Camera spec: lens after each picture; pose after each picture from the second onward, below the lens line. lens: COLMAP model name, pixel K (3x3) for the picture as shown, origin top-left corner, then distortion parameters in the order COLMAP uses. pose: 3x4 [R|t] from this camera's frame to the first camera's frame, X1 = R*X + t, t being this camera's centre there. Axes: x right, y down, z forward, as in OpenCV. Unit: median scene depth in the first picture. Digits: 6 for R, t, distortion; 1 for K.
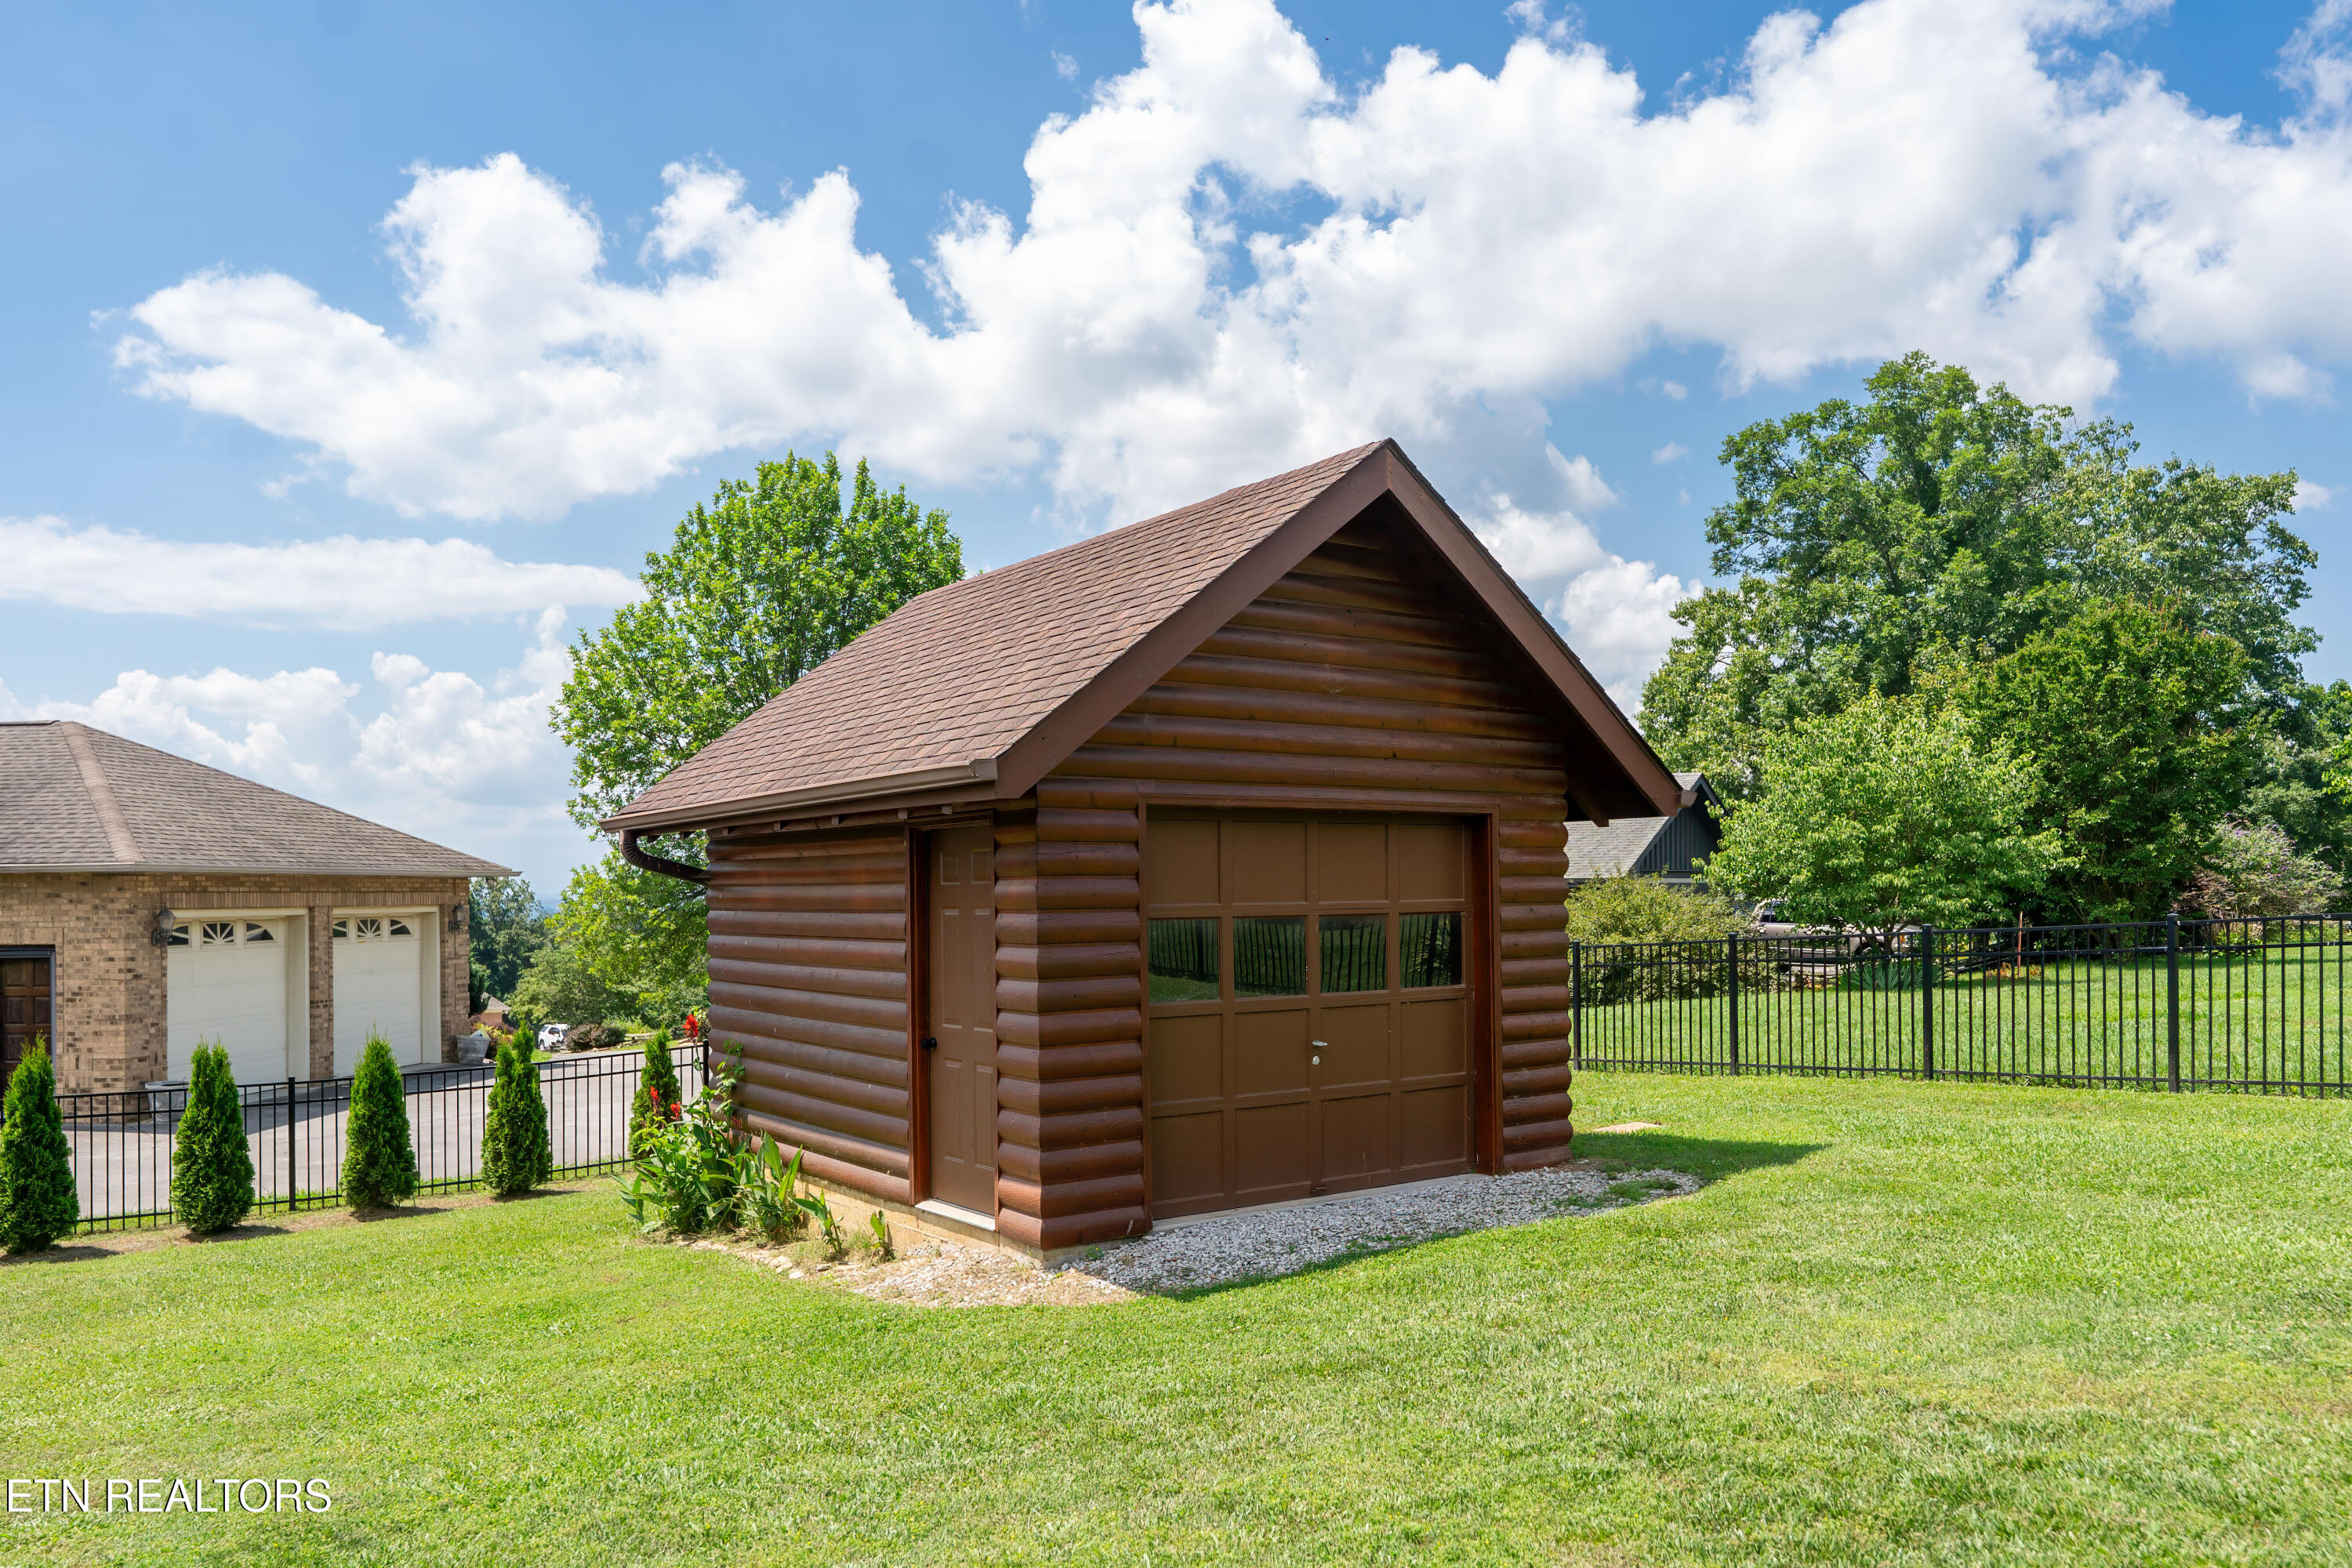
lens RADIAL K [[1571.9, 0, 1236.6], [0, 1571.9, 944.2], [0, 0, 1]] dist [-0.014958, -0.005523]
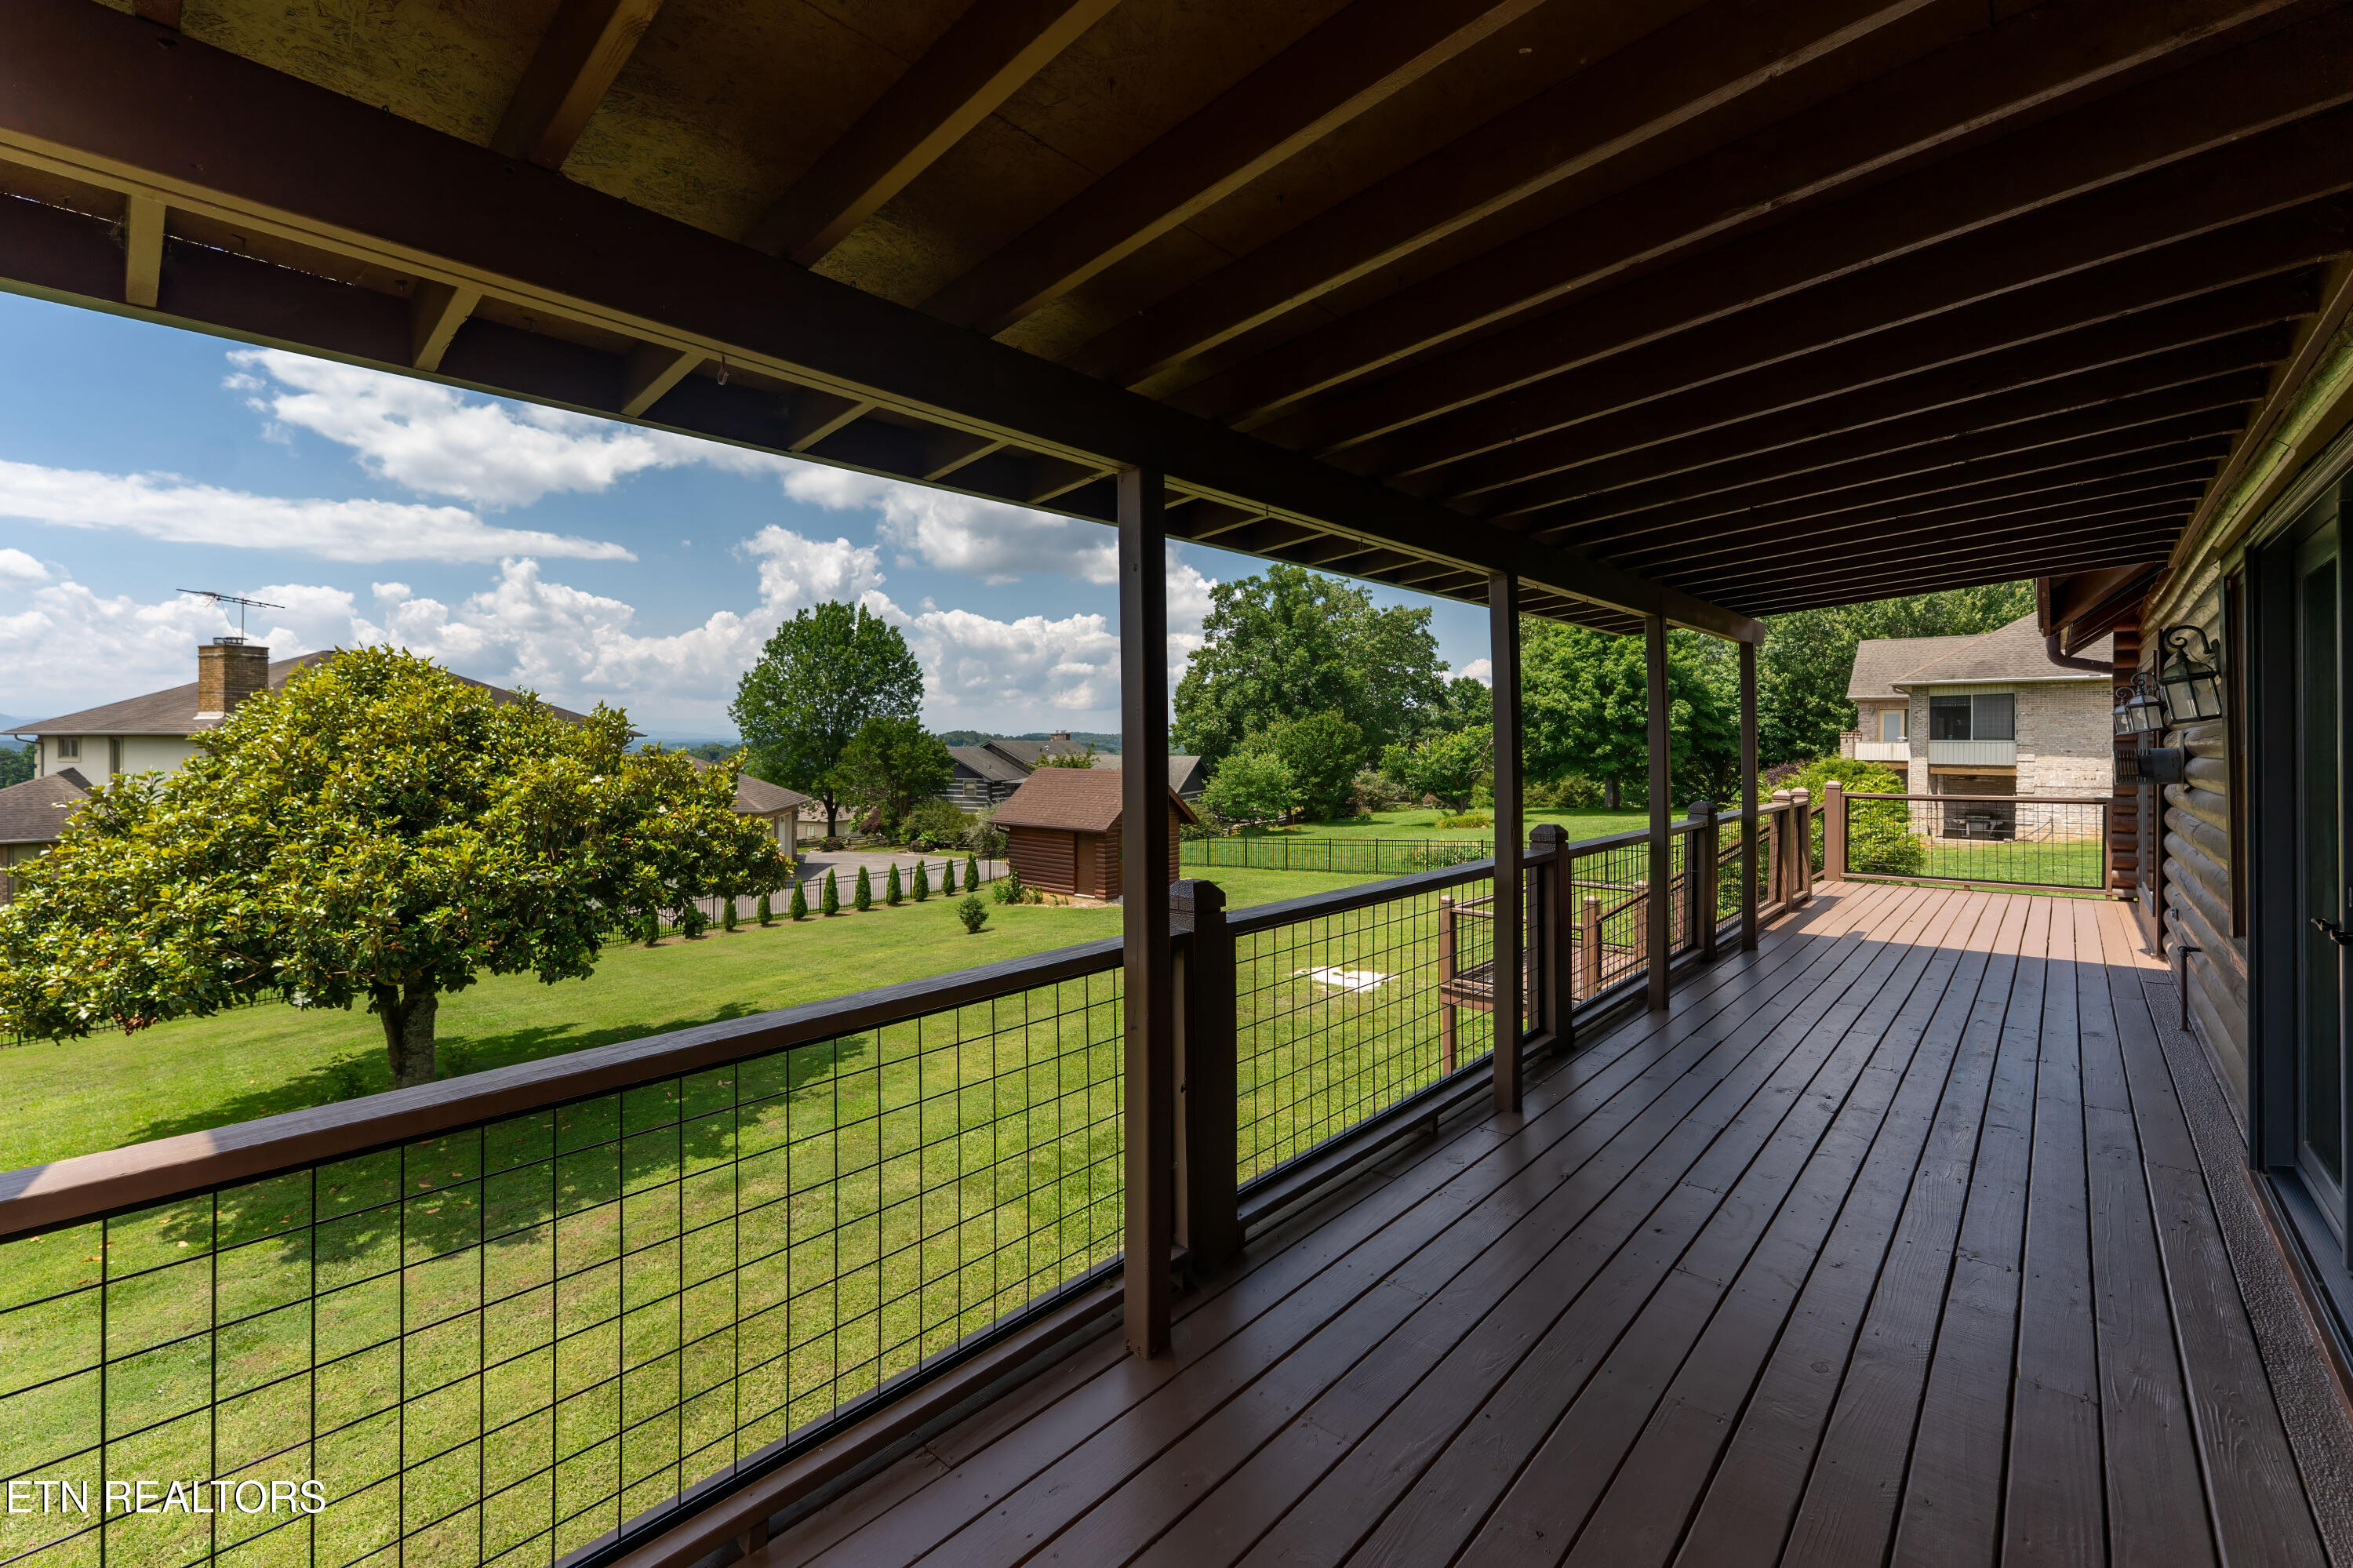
lens RADIAL K [[1029.9, 0, 1115.1], [0, 1029.9, 731.0], [0, 0, 1]] dist [-0.000232, 0.001318]
pose [[0.978442, 0.016155, 0.205889, -0.300900], [-0.011701, 0.999671, -0.022836, -0.130027], [-0.206190, 0.019934, 0.978309, -1.003375]]
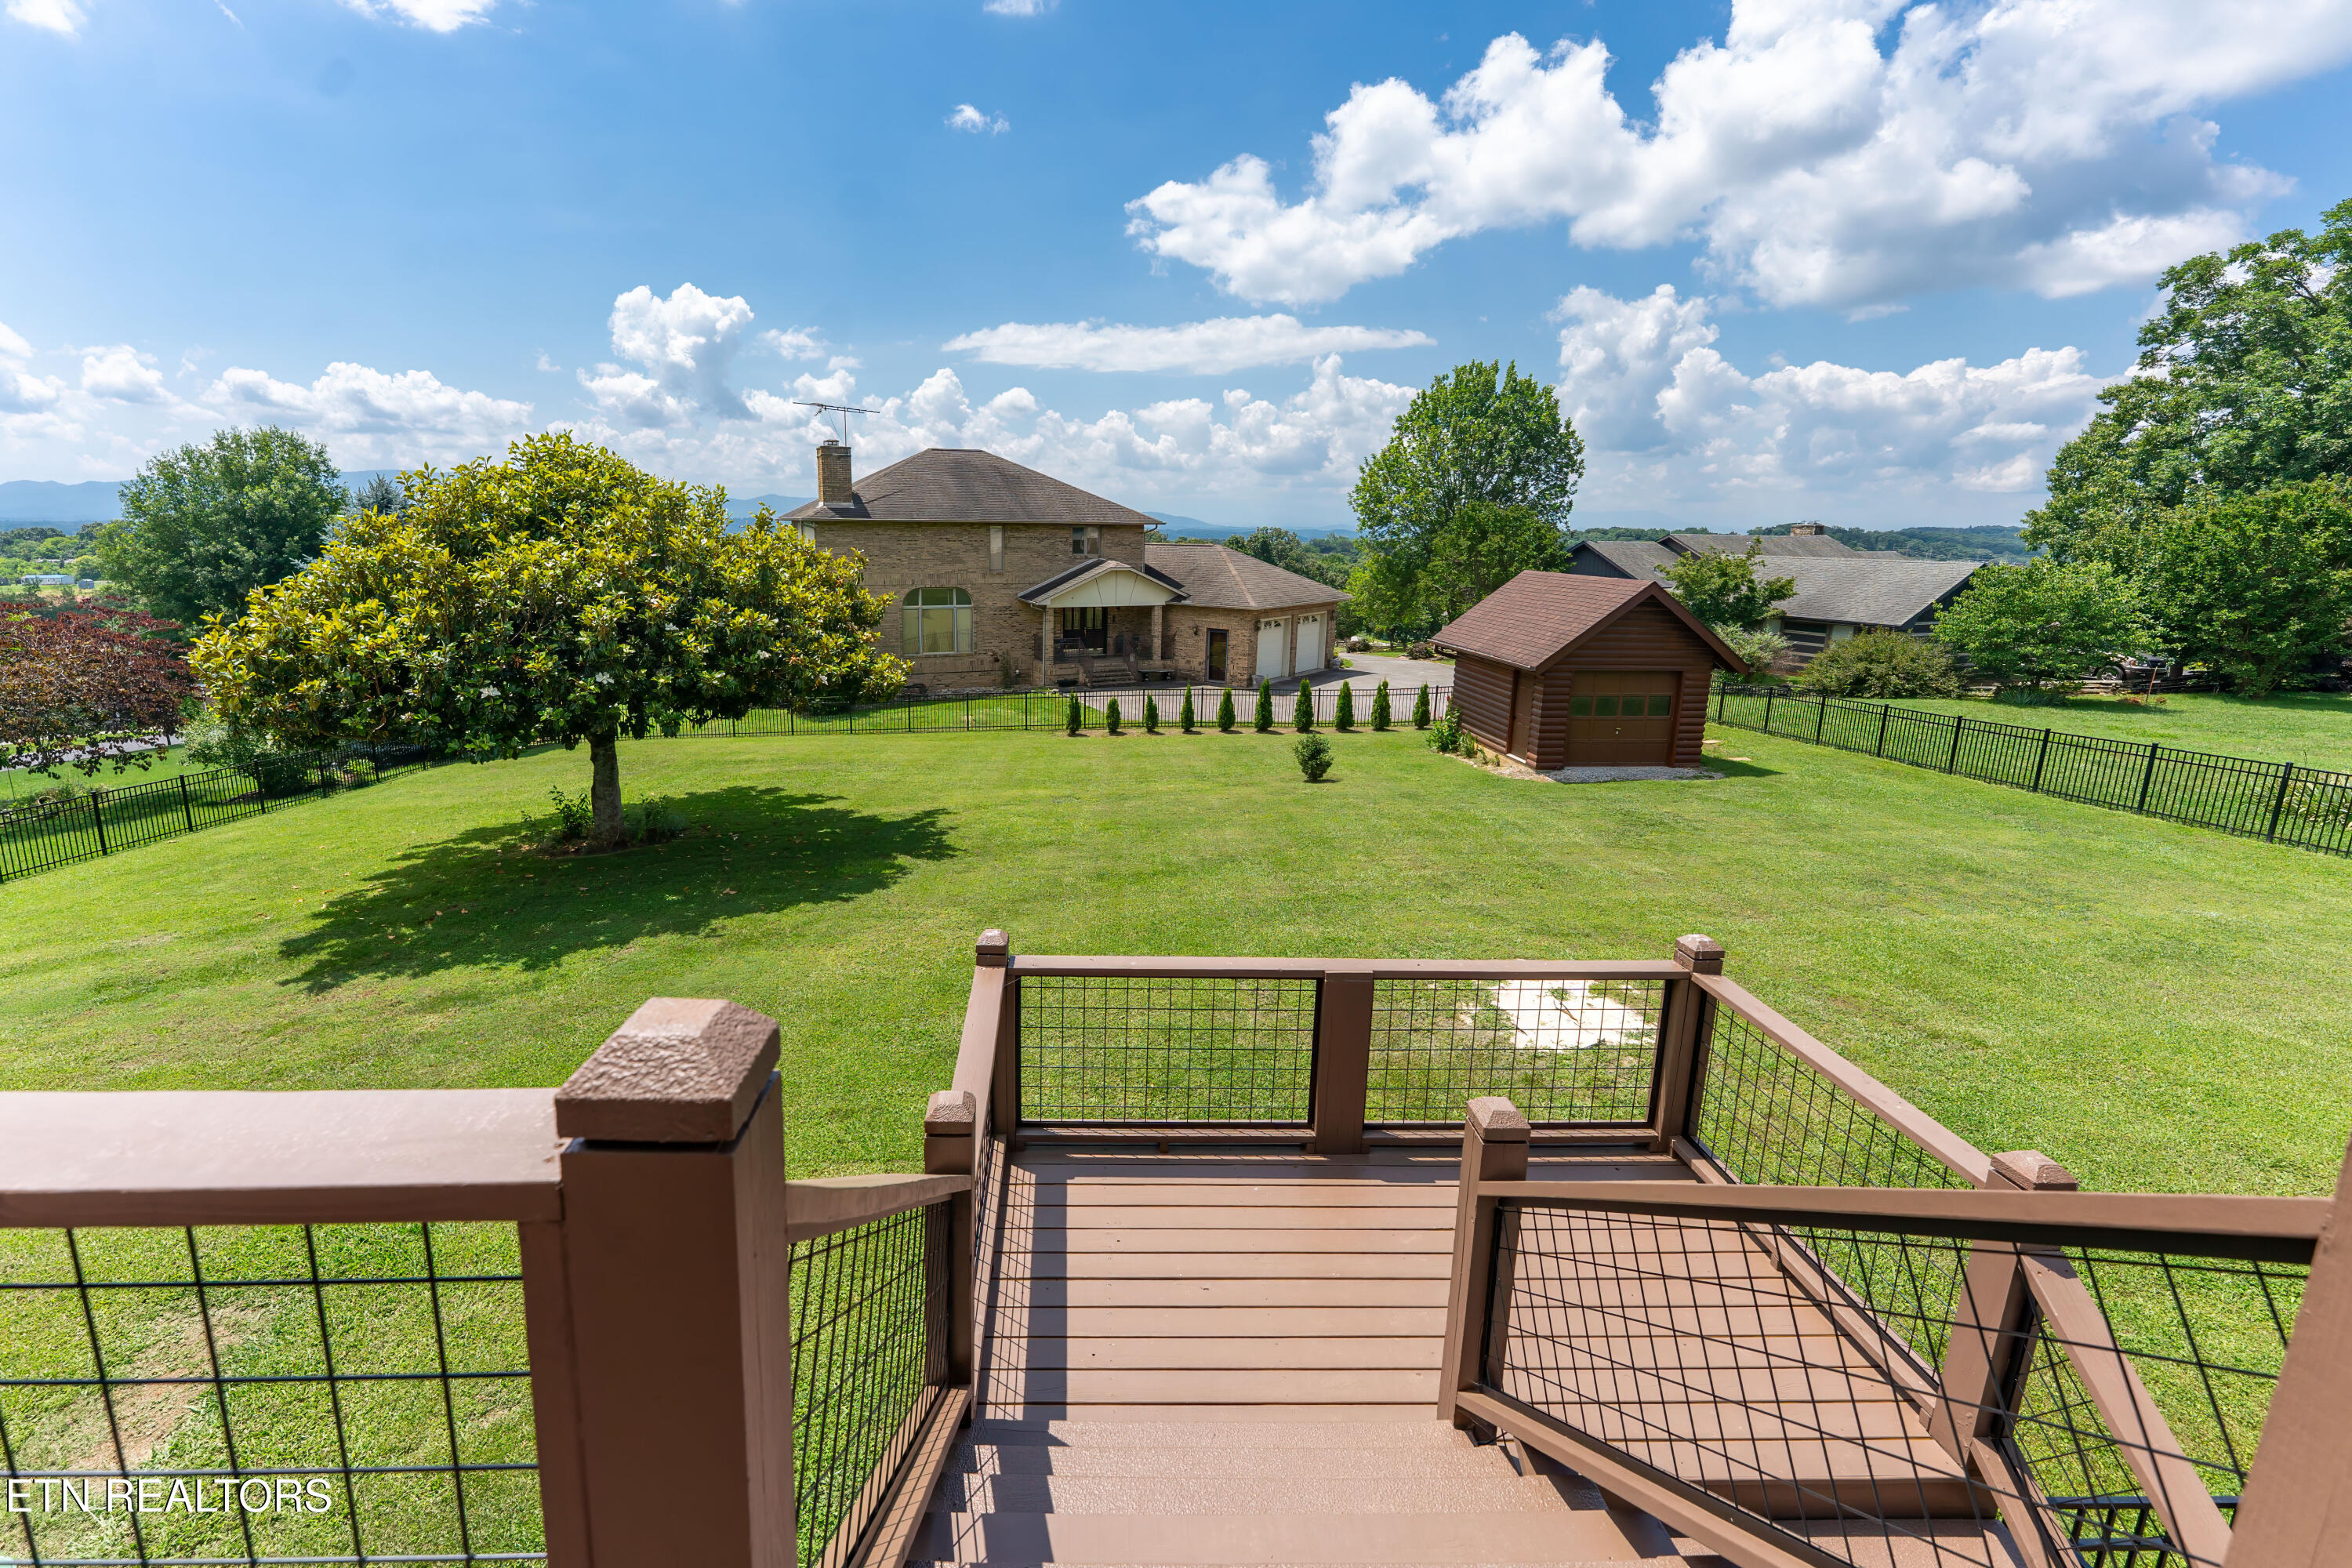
lens RADIAL K [[1029.4, 0, 1089.9], [0, 1029.4, 728.0], [0, 0, 1]] dist [-0.000232, 0.001318]
pose [[0.833166, 0.126944, -0.538257, 0.119383], [-0.027711, 0.981658, 0.188624, -0.137798], [0.552329, -0.142239, 0.821402, -0.657535]]
